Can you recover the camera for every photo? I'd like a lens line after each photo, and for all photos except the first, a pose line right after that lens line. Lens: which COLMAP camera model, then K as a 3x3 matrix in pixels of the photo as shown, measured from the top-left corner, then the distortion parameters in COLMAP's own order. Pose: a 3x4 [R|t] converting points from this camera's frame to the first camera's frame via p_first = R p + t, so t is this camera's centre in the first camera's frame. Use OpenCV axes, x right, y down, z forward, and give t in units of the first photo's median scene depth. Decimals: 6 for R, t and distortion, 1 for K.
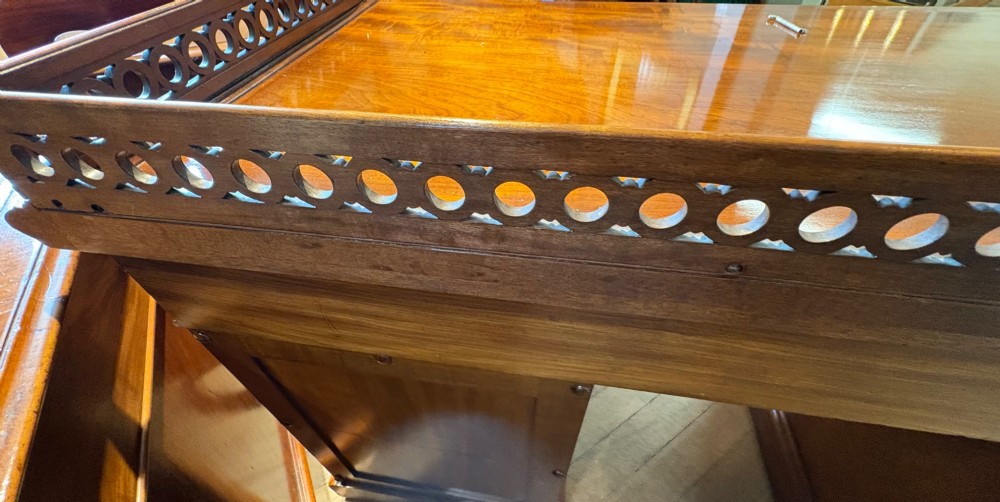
lens RADIAL K [[399.7, 0, 500.3], [0, 399.7, 264.4], [0, 0, 1]] dist [-0.000763, -0.000024]
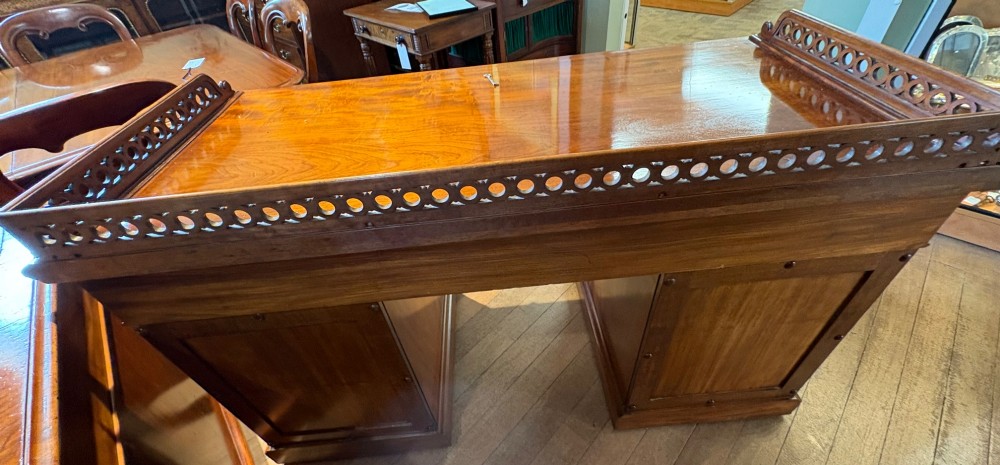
lens RADIAL K [[399.6, 0, 500.0], [0, 399.6, 232.5], [0, 0, 1]] dist [0.000379, -0.000121]
pose [[0.973946, -0.193006, 0.119072, 0.632043], [0.202544, 0.976480, -0.073909, 0.241728], [-0.102007, 0.096101, 0.990131, -0.910050]]
